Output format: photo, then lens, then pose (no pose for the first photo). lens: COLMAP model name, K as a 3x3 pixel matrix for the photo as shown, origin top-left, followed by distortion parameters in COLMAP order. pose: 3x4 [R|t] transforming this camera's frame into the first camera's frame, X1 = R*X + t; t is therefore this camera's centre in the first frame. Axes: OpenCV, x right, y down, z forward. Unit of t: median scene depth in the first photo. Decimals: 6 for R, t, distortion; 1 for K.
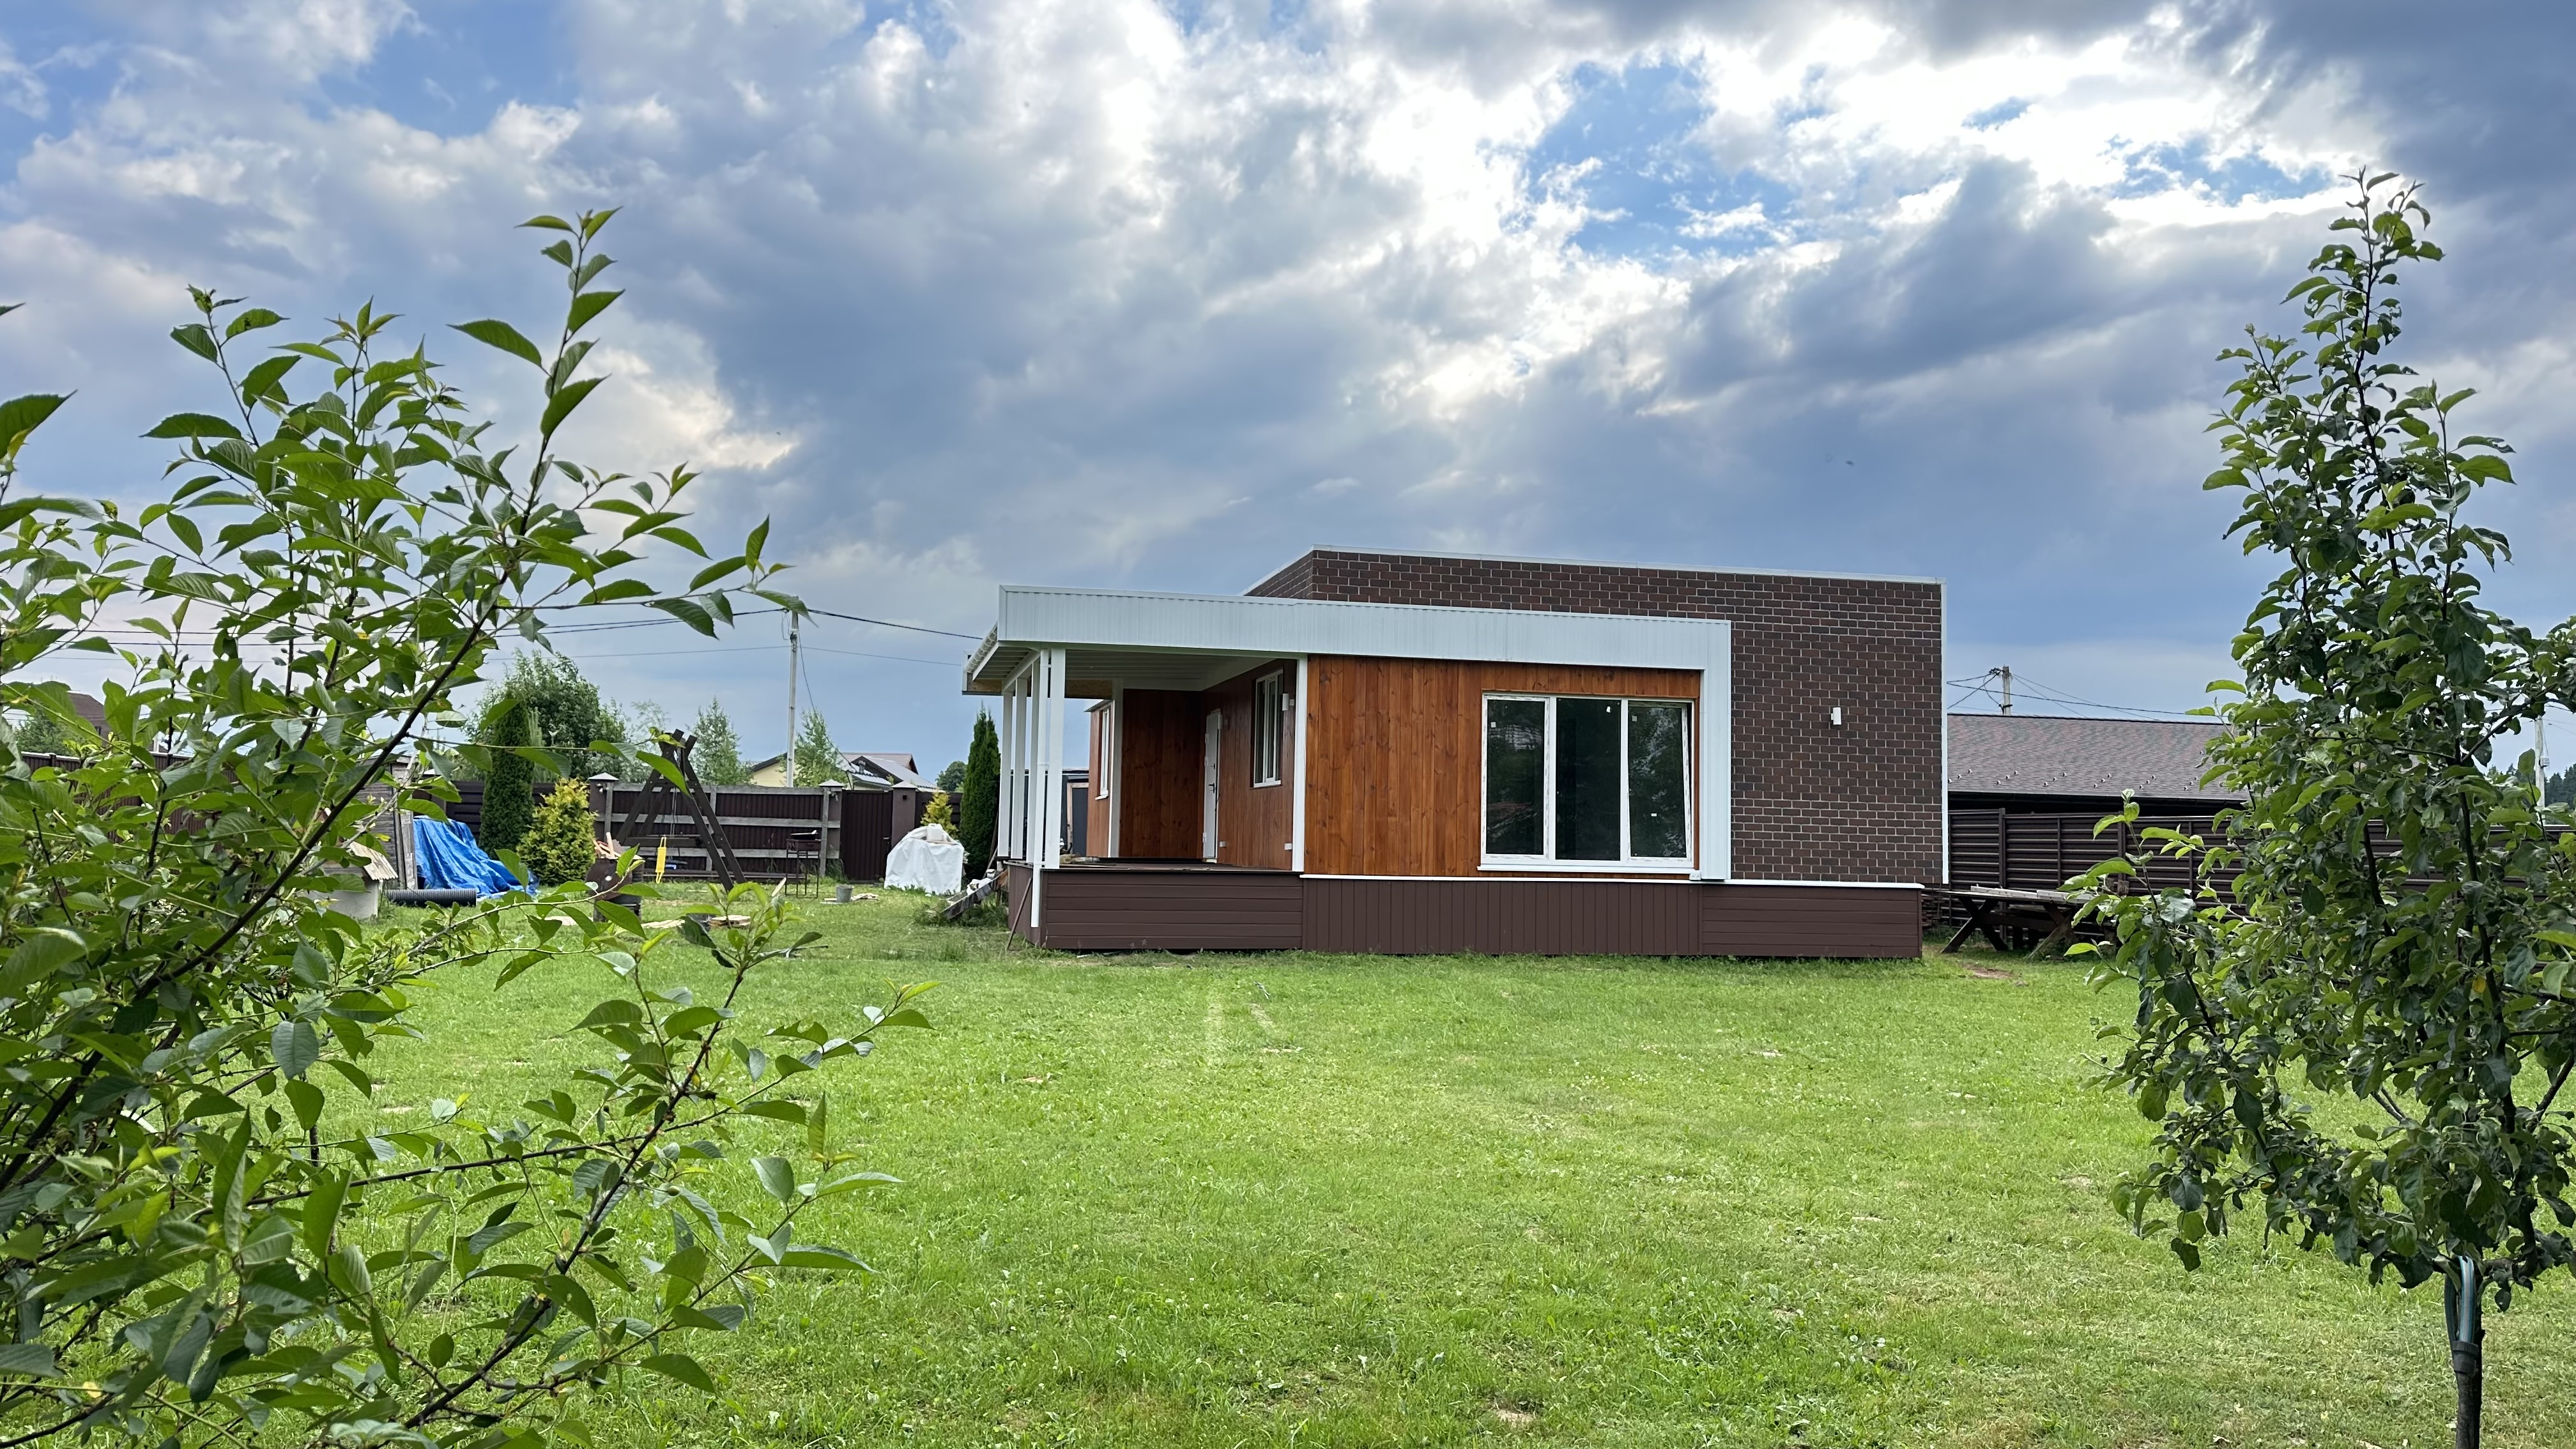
lens RADIAL K [[1804.1, 0, 1293.4], [0, 1804.1, 726.0], [0, 0, 1]] dist [0.168348, -0.290721]
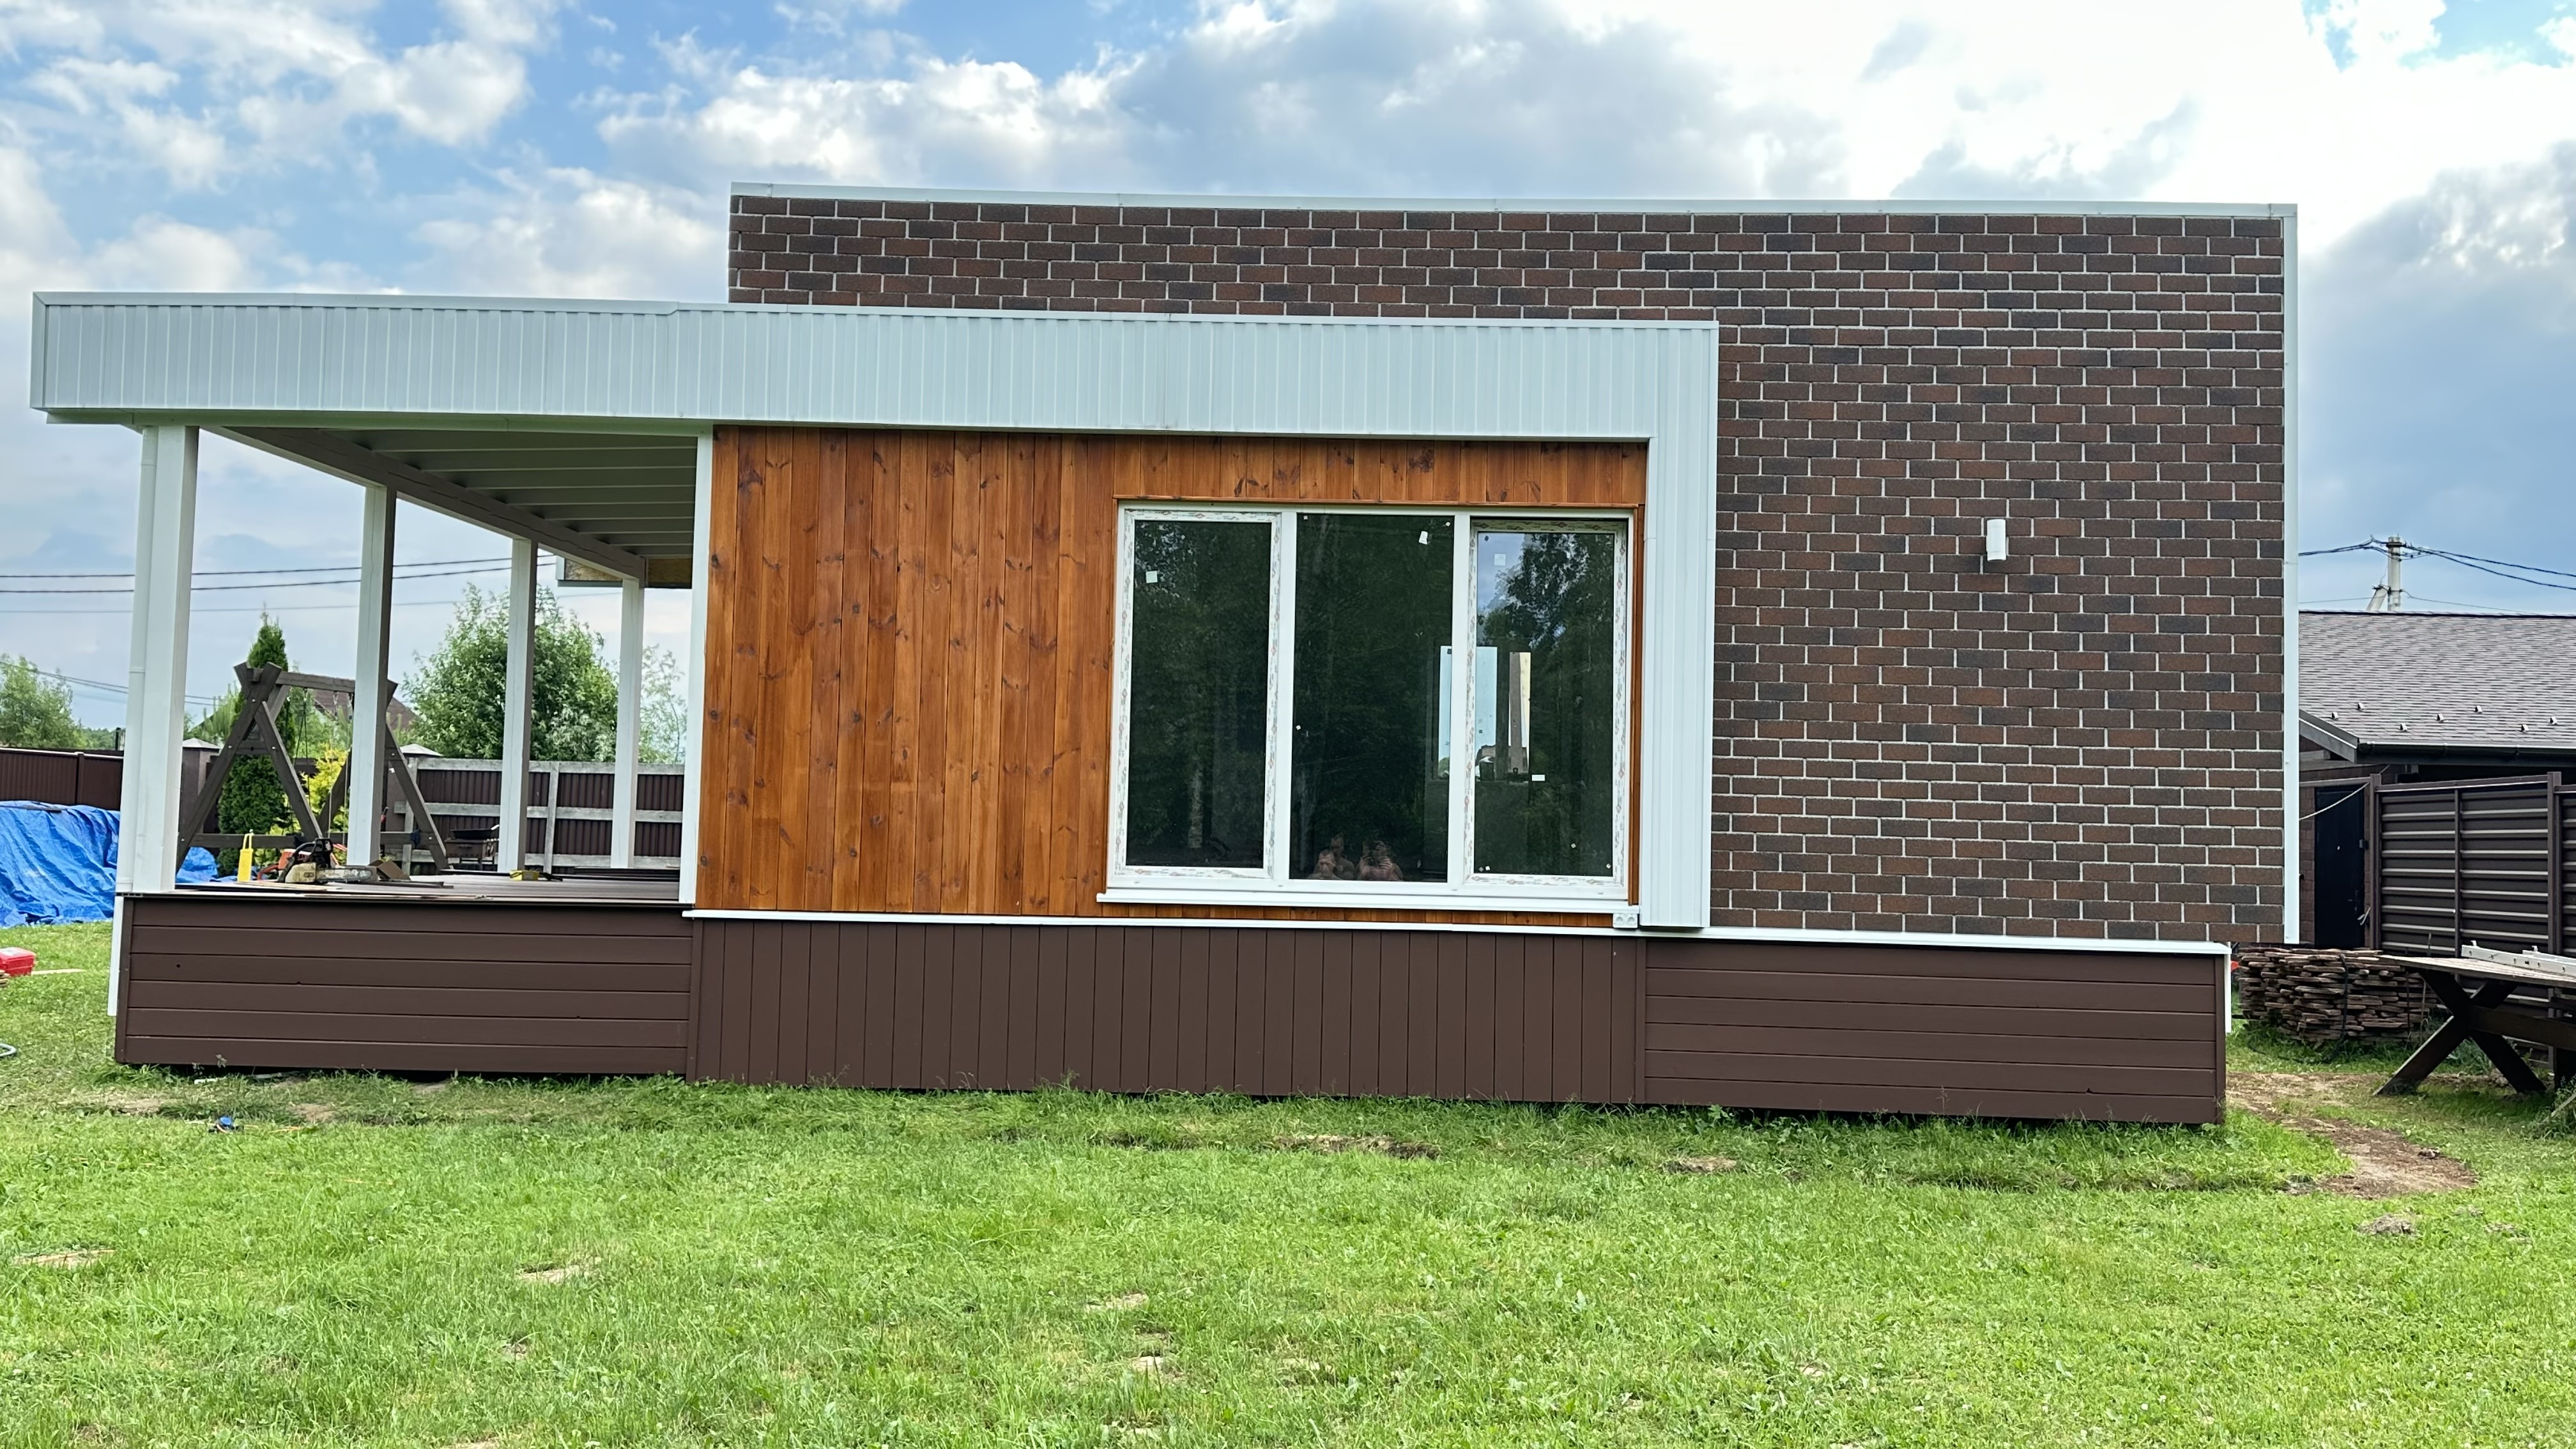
lens RADIAL K [[2145.6, 0, 1288.0], [0, 2145.6, 724.5], [0, 0, 1]] dist [0.184926, -0.363228]
pose [[0.966032, -0.010470, -0.258211, 0.274116], [0.011479, 0.999931, 0.002398, 0.034249], [0.258168, -0.005280, 0.966086, 0.484755]]
